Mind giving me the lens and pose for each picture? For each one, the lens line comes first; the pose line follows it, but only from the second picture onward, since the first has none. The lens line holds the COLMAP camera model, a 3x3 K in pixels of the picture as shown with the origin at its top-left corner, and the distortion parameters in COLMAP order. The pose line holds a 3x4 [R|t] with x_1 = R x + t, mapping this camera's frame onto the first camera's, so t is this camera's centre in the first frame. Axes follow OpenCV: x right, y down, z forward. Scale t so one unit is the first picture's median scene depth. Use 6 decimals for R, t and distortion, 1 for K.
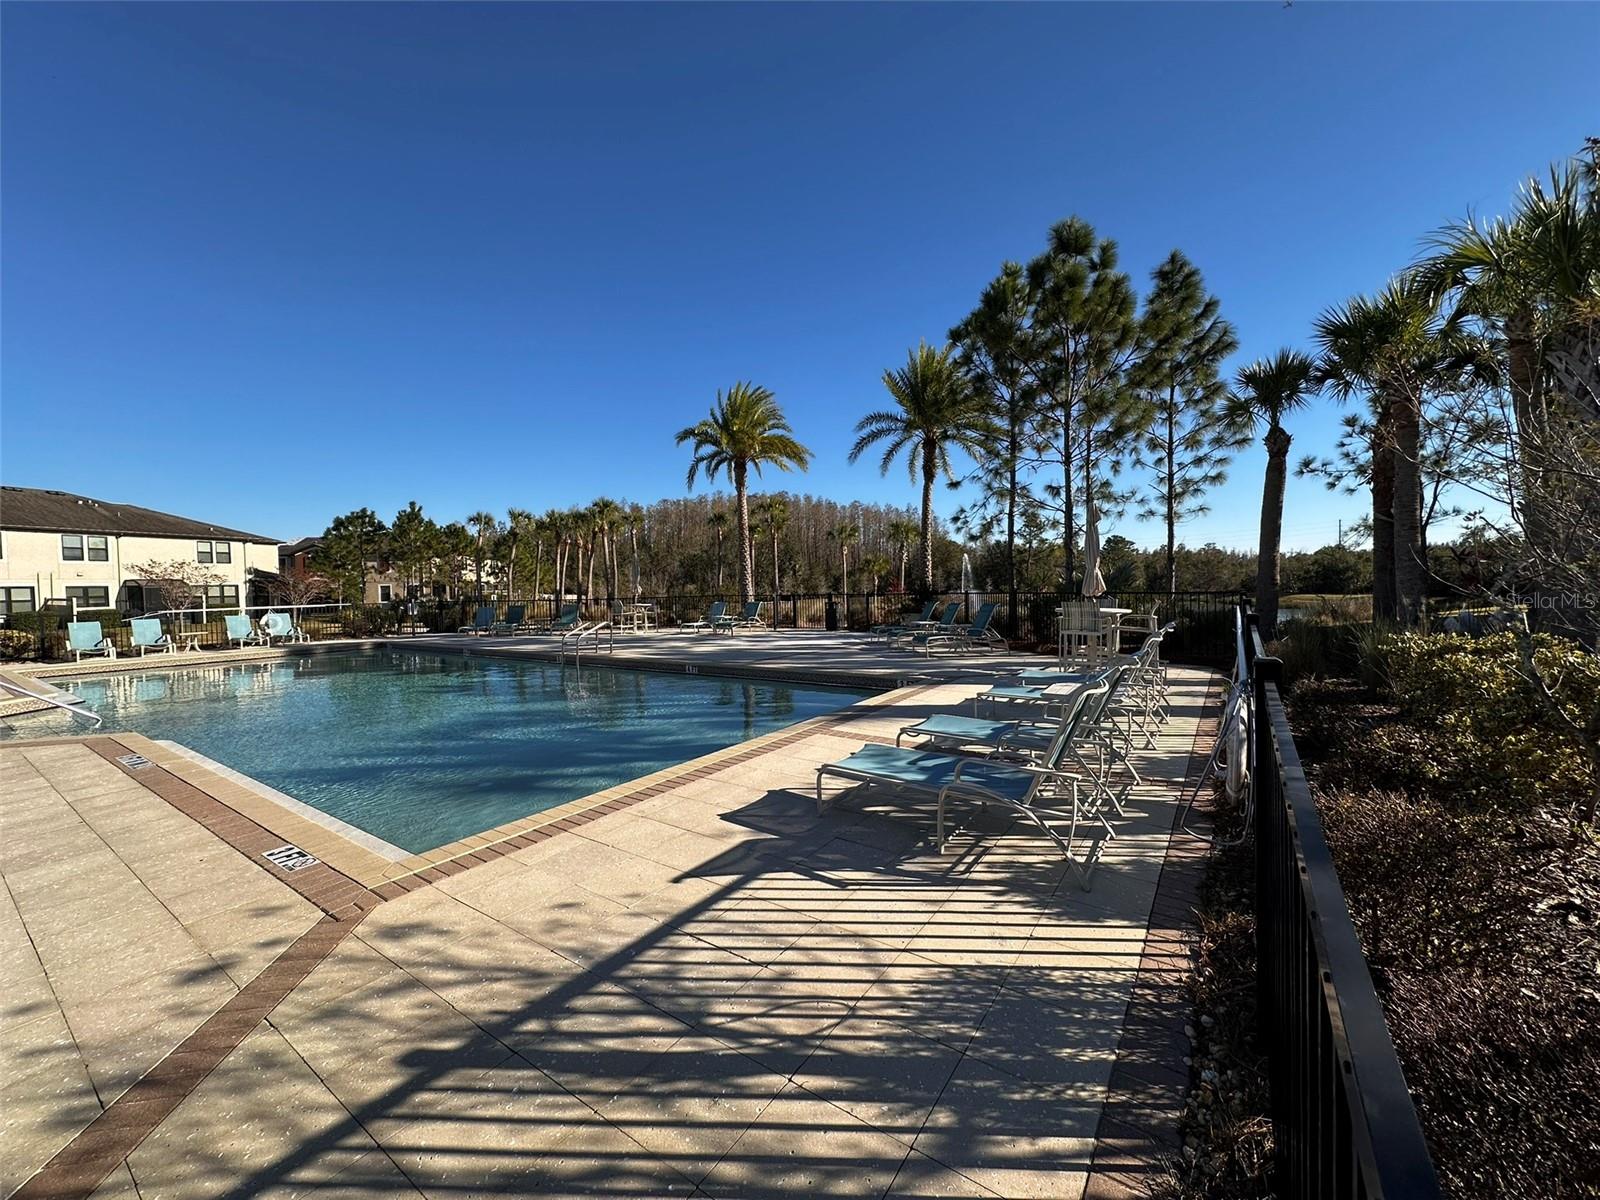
lens RADIAL K [[634.9, 0, 798.9], [0, 634.9, 600.8], [0, 0, 1]] dist [-0.001653, 0.000152]
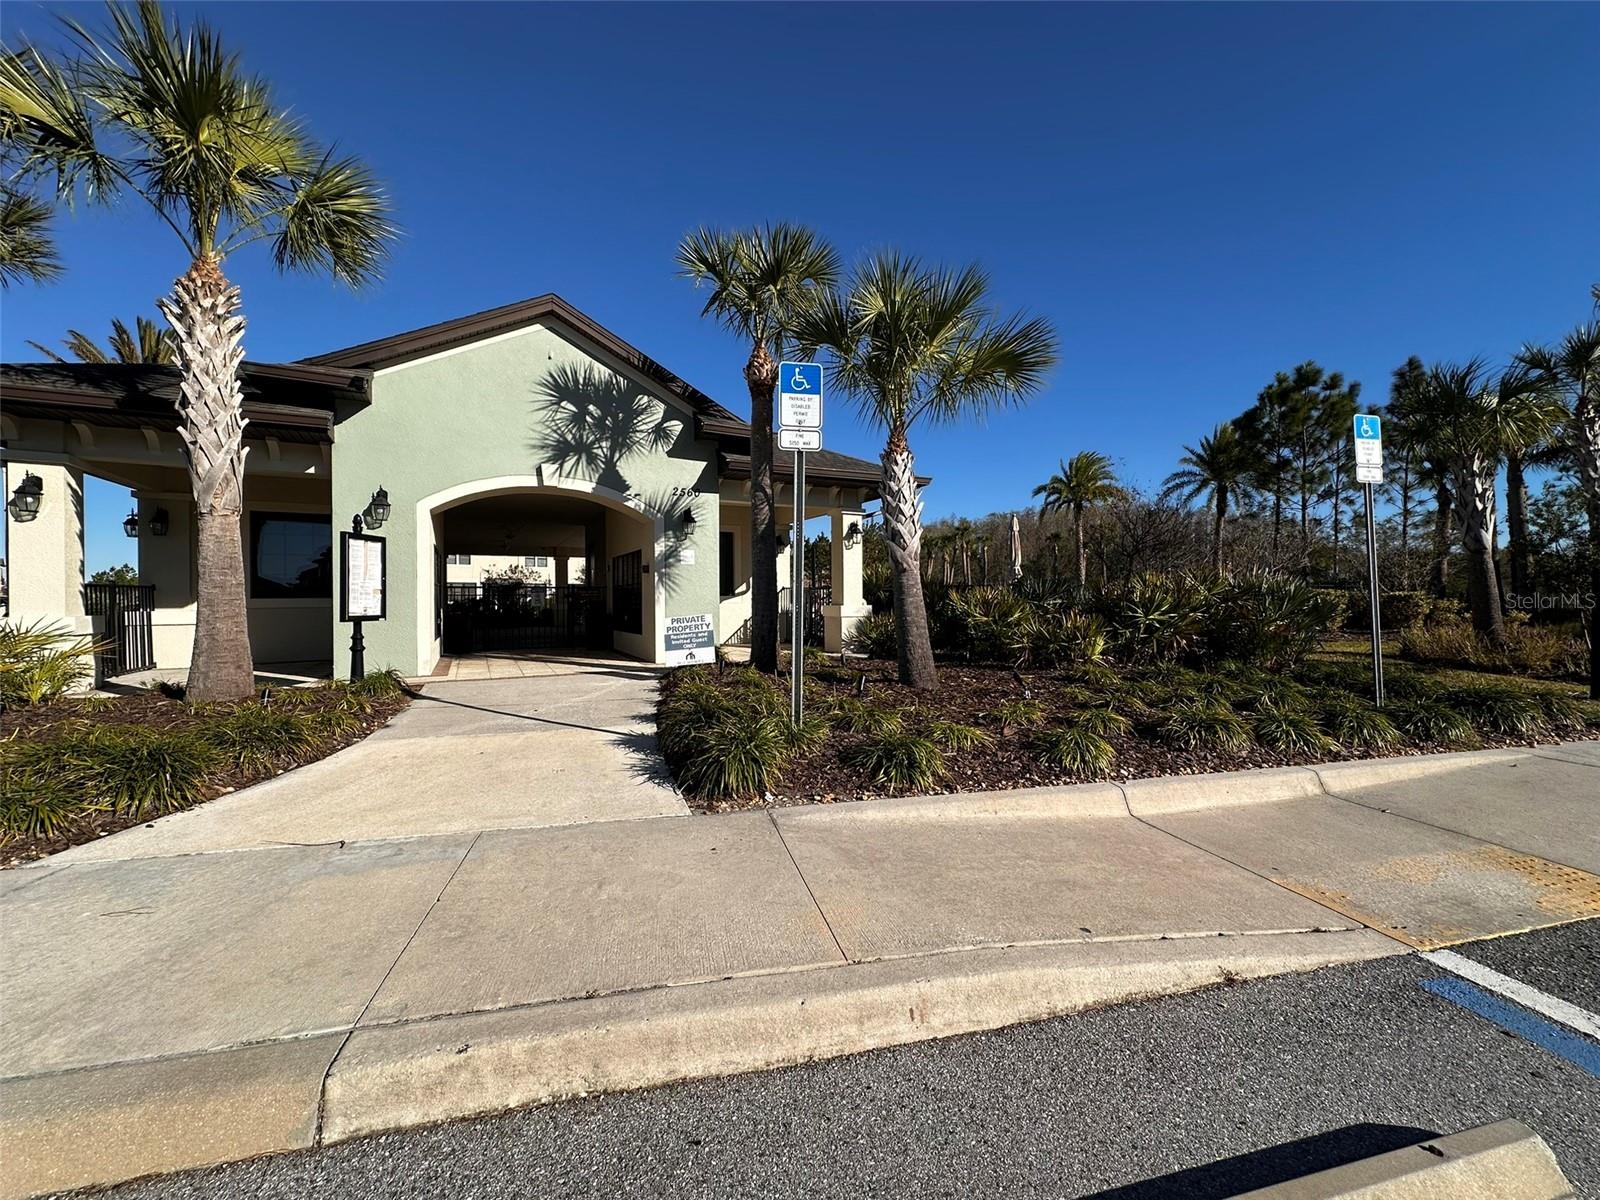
lens RADIAL K [[634.9, 0, 798.9], [0, 634.9, 600.8], [0, 0, 1]] dist [-0.001653, 0.000152]
pose [[0.887891, 0.011516, -0.459909, 0.016705], [-0.015775, 0.999861, -0.005419, 0.028726], [0.459783, 0.012066, 0.887949, -0.710377]]
